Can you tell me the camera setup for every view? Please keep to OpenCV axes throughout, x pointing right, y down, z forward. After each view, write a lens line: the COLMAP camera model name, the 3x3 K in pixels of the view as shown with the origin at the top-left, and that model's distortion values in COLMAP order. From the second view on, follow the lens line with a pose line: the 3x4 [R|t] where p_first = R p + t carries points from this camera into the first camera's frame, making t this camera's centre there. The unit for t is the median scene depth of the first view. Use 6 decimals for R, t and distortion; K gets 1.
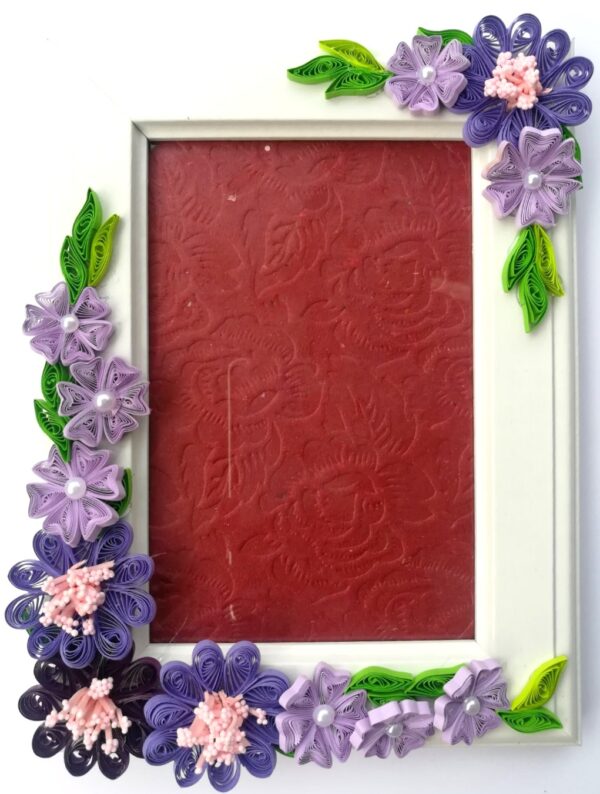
lens RADIAL K [[693.0, 0, 300.0], [0, 693.0, 397.0], [0, 0, 1]] dist [-0.002267, -0.009100]
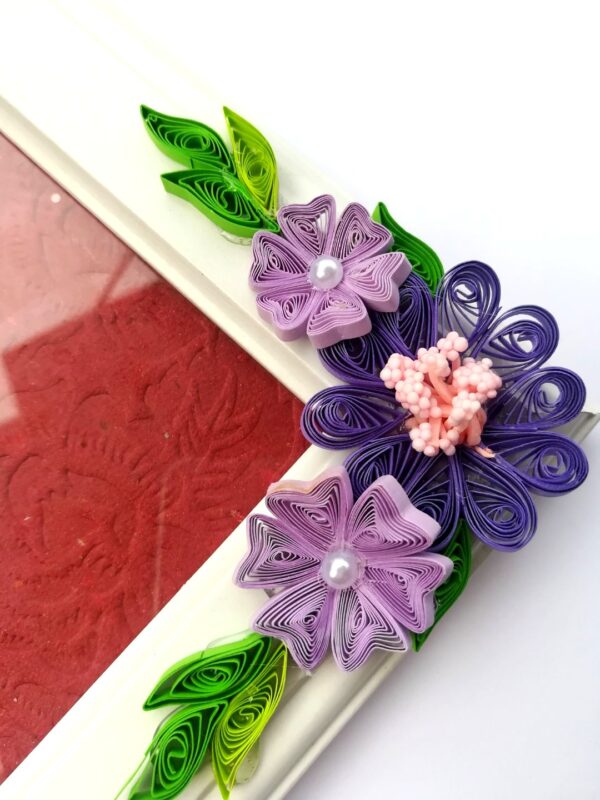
lens RADIAL K [[665.5, 0, 300.0], [0, 665.5, 400.0], [0, 0, 1]] dist [-0.029555, -0.005438]
pose [[0.732737, 0.666169, -0.138979, 0.303040], [-0.680330, 0.721830, -0.126937, -0.322079], [0.015758, 0.187563, 0.982126, 0.531689]]
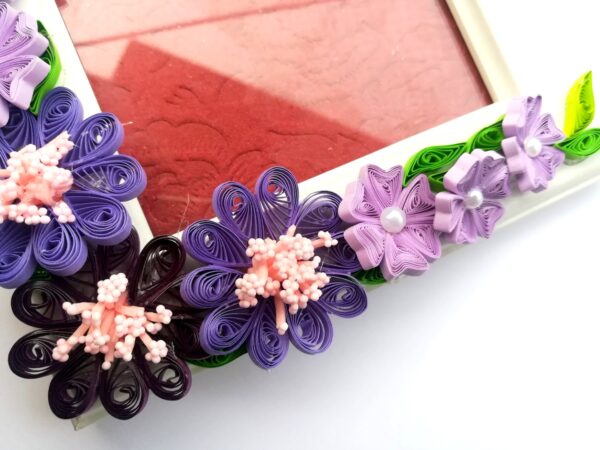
lens RADIAL K [[499.1, 0, 300.0], [0, 499.1, 225.0], [0, 0, 1]] dist [-0.029555, -0.005438]
pose [[0.901815, -0.386964, 0.192324, -0.182232], [0.400023, 0.915916, -0.032862, 0.443974], [-0.163436, 0.106570, 0.980781, 0.442771]]
